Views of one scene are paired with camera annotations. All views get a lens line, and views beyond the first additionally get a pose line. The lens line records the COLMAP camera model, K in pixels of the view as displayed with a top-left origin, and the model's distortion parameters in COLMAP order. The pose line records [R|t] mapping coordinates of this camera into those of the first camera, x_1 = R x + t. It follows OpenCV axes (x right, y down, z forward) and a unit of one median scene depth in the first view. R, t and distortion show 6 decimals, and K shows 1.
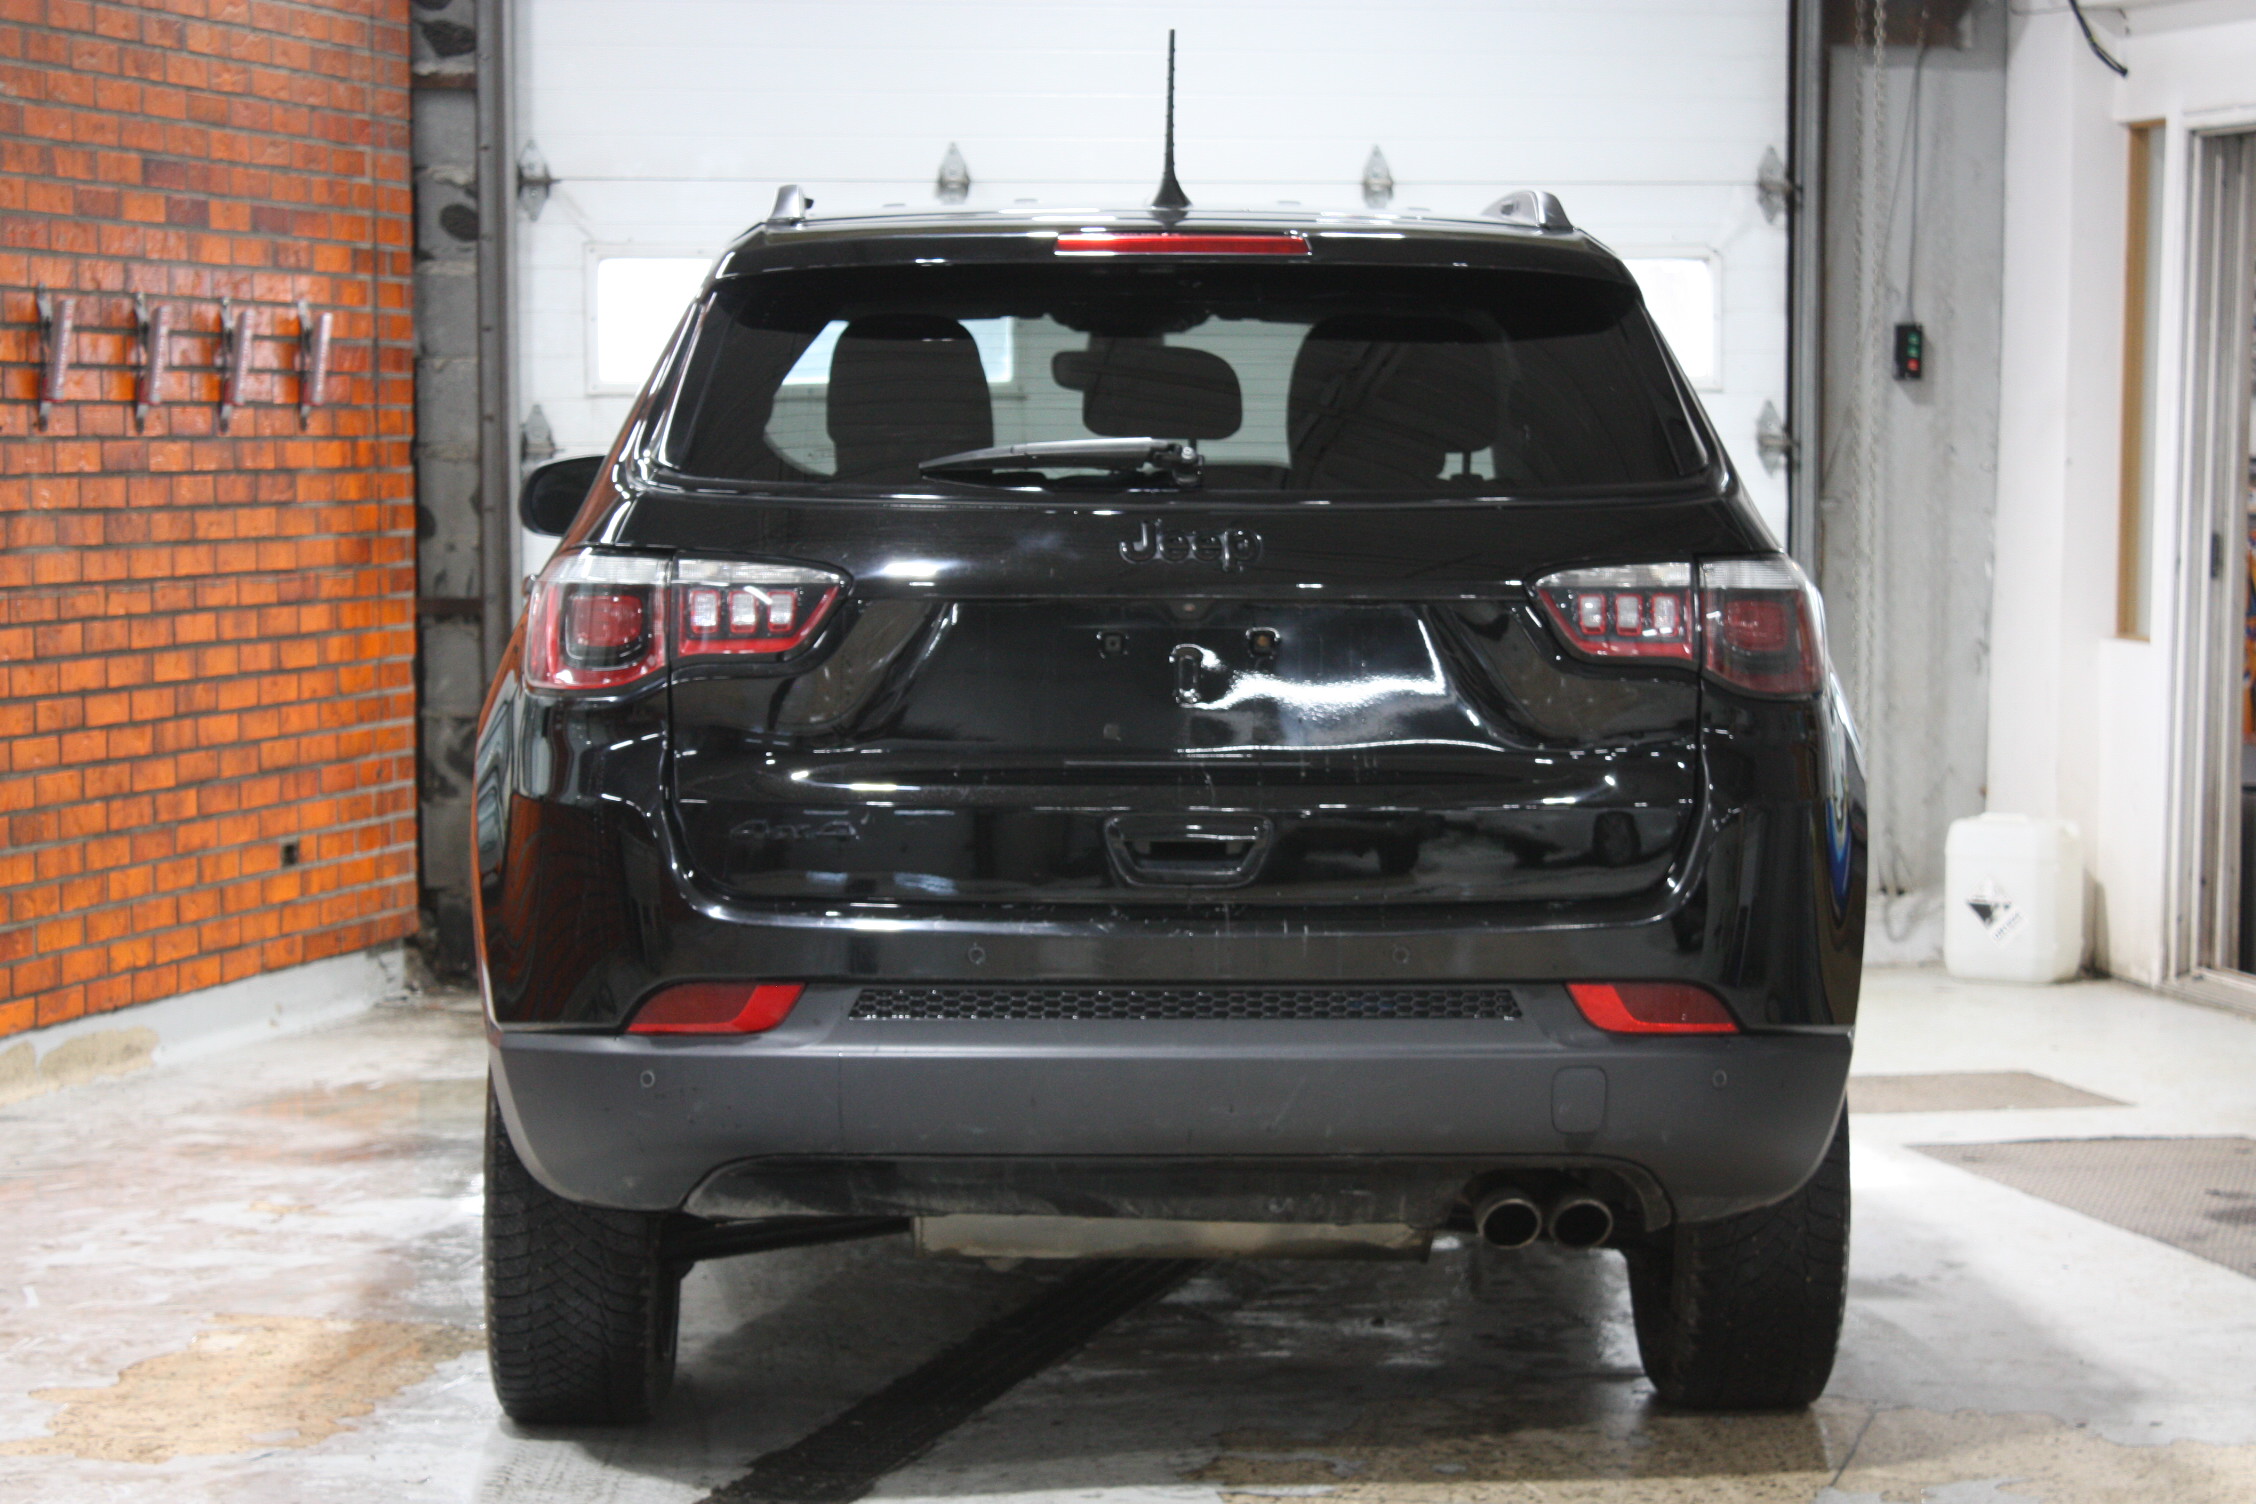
lens RADIAL K [[5387.0, 0, 1149.6], [0, 5387.0, 755.6], [0, 0, 1]] dist [0.052037, 0.000000]
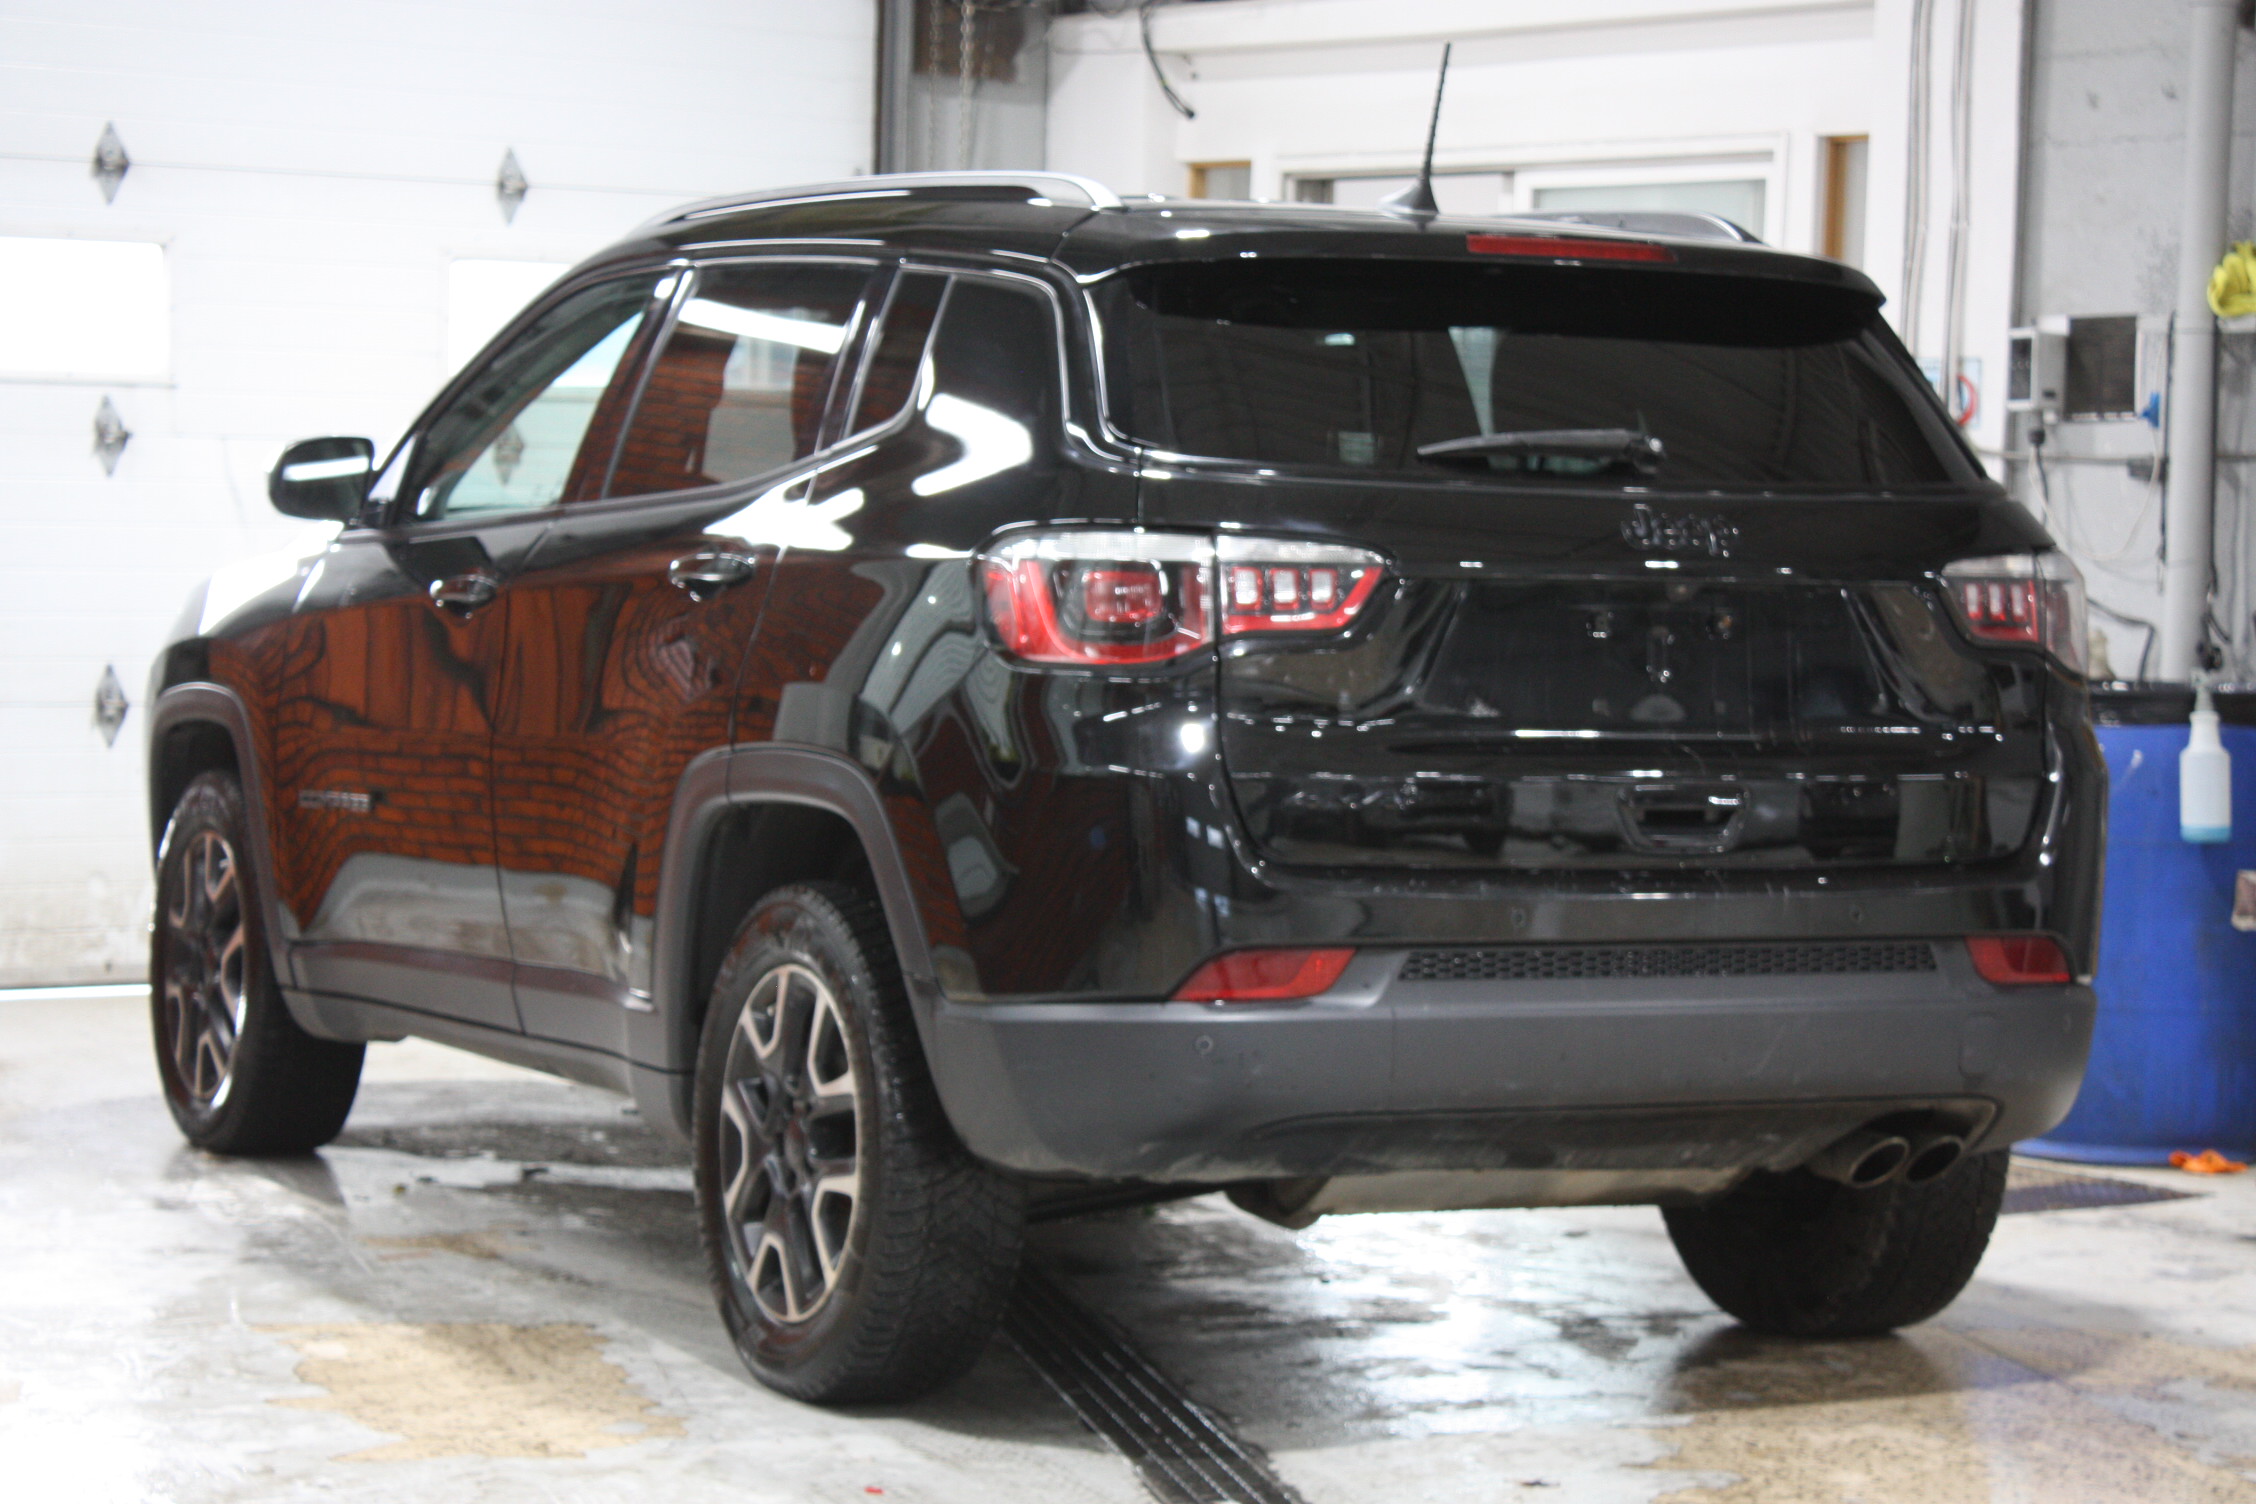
lens RADIAL K [[5337.8, 0, 1117.1], [0, 5337.8, 748.4], [0, 0, 1]] dist [0.041462, 0.000000]
pose [[0.902721, 0.000726, 0.430225, -0.336430], [0.001758, 0.999984, -0.005375, 0.005735], [-0.430222, 0.005608, 0.902706, 0.058591]]
